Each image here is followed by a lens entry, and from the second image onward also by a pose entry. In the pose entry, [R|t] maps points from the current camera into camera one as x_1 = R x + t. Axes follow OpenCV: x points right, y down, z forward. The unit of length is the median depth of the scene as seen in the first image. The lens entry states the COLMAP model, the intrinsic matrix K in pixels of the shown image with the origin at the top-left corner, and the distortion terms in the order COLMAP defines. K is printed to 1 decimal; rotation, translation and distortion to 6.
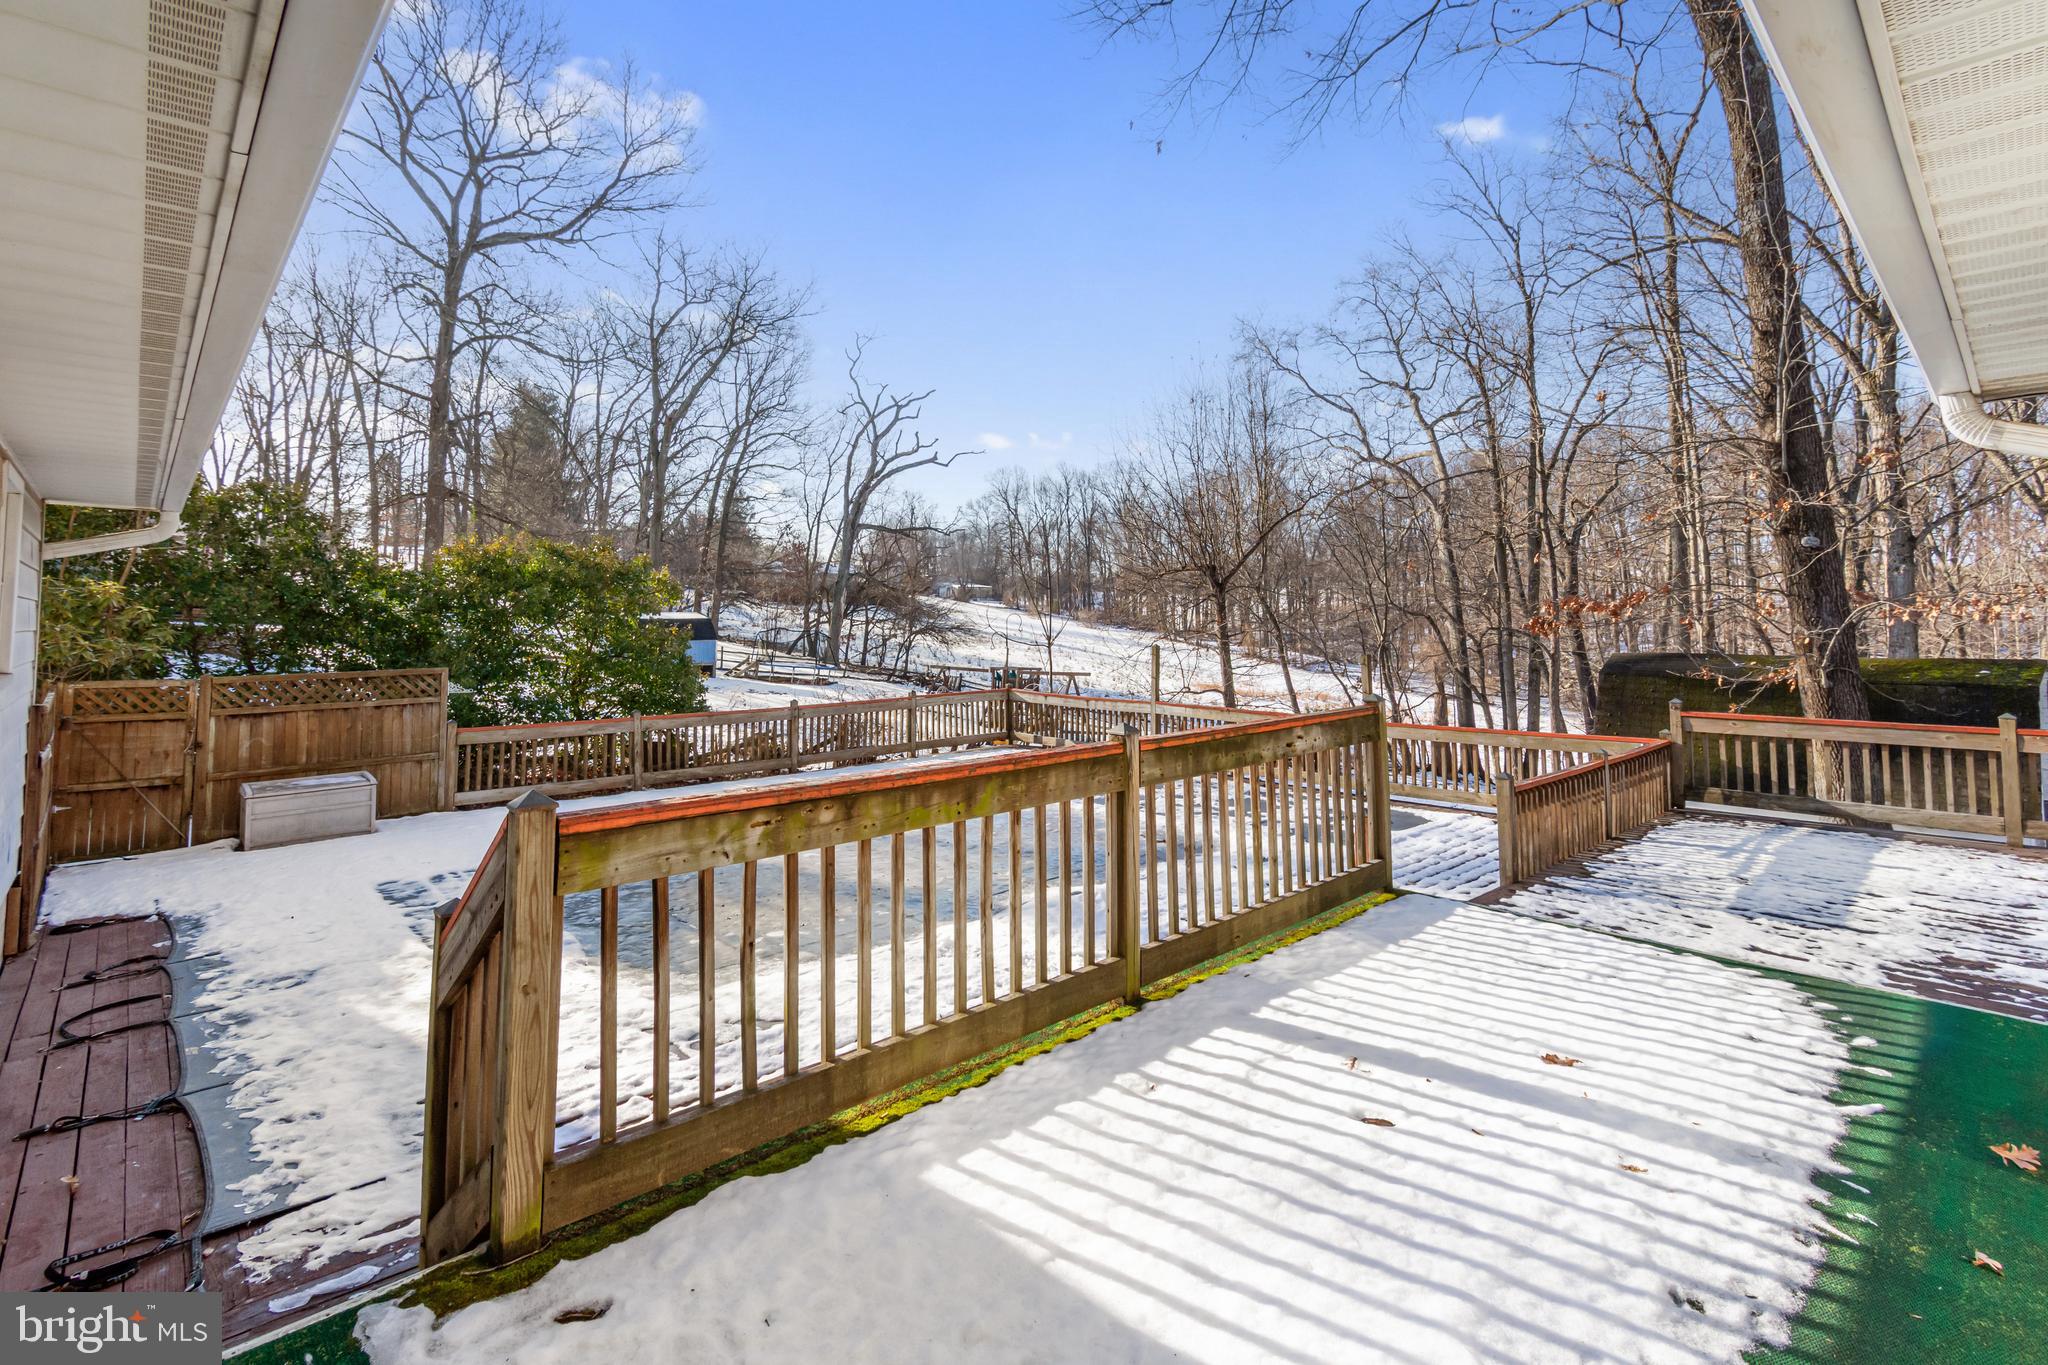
lens RADIAL K [[944.2, 0, 1024.0], [0, 944.2, 582.4], [0, 0, 1]] dist [0.003622, 0.000155]
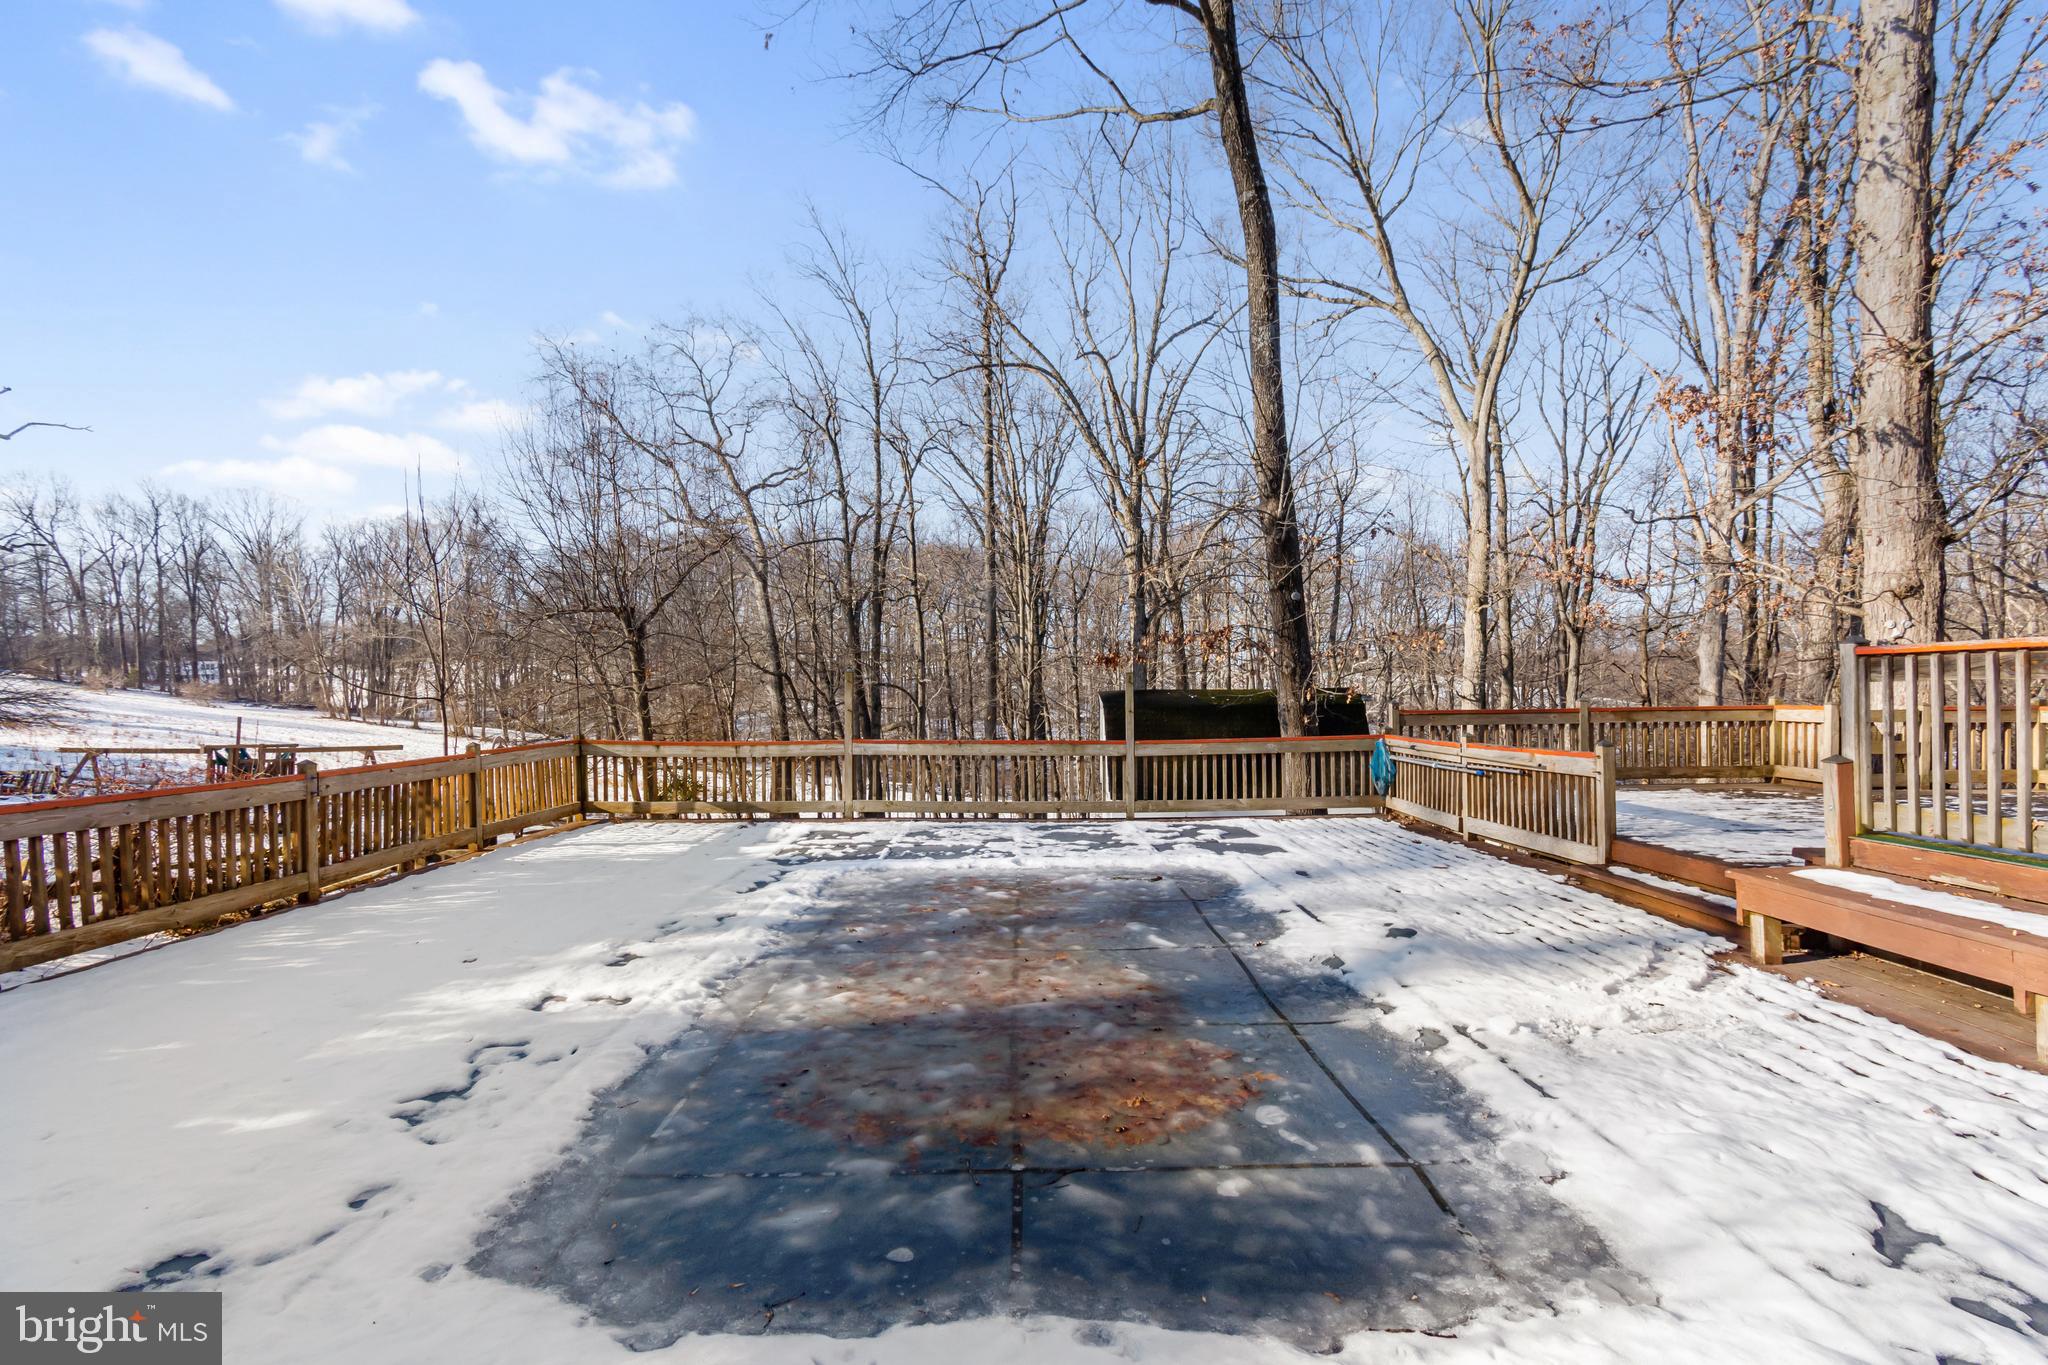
lens RADIAL K [[916.8, 0, 1026.5], [0, 916.8, 711.8], [0, 0, 1]] dist [0.002248, -0.000548]
pose [[0.674813, -0.016620, 0.737802, -0.128321], [-0.023430, 0.998760, 0.043928, 0.024097], [-0.737617, -0.046930, 0.673587, 0.140594]]
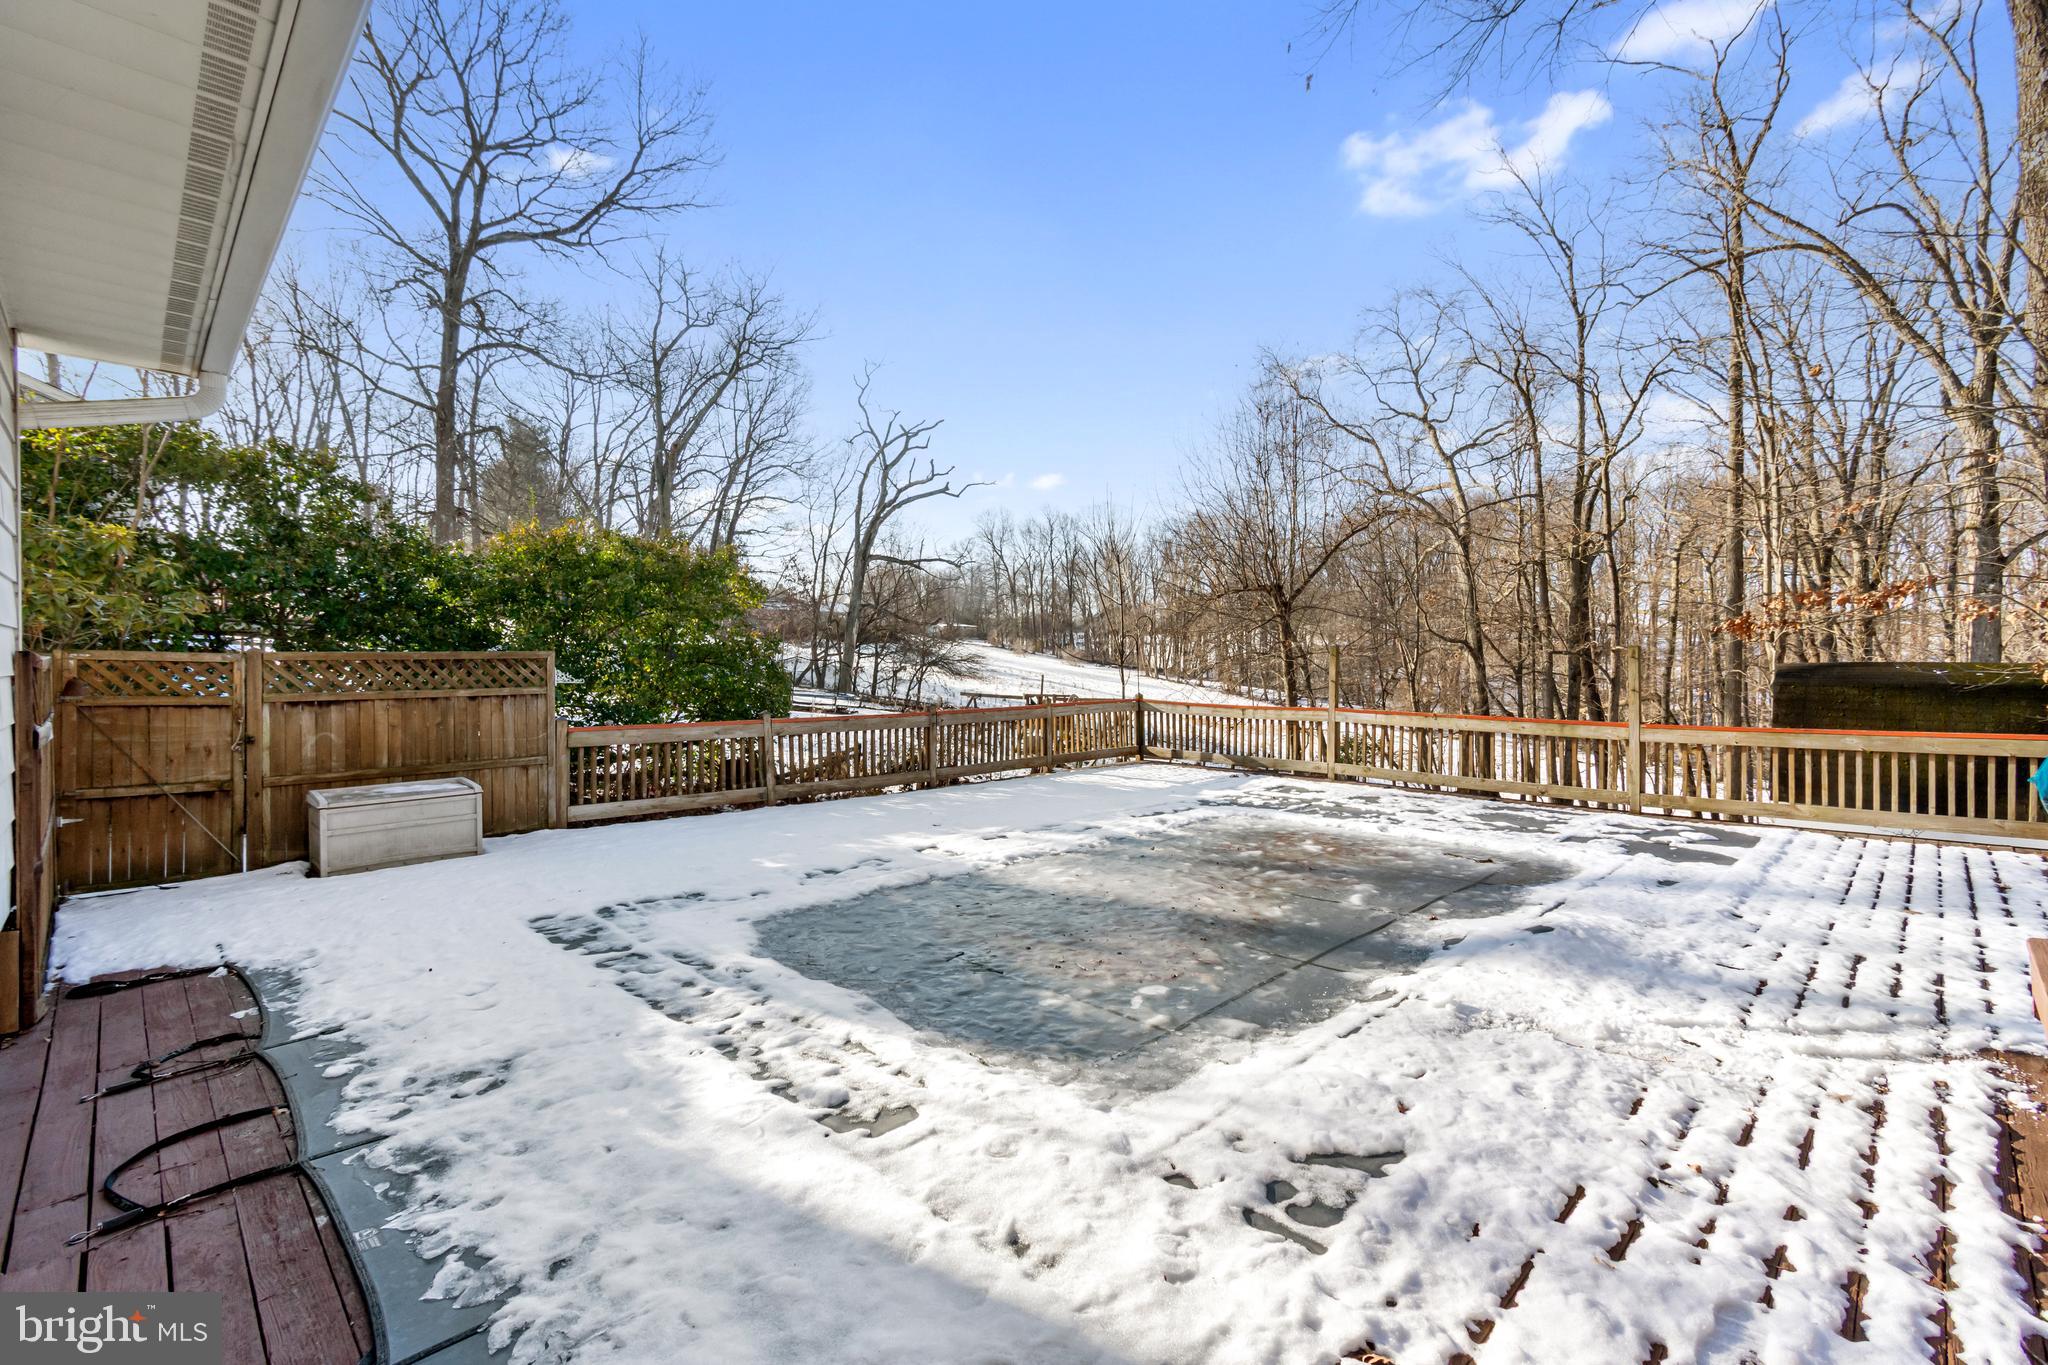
lens RADIAL K [[901.9, 0, 1024.0], [0, 901.9, 682.5], [0, 0, 1]] dist [0.003069, 0.000429]
pose [[0.999520, 0.002396, 0.030885, -0.065411], [-0.004340, 0.998003, 0.063010, 0.018467], [-0.030673, -0.063114, 0.997535, 0.062365]]
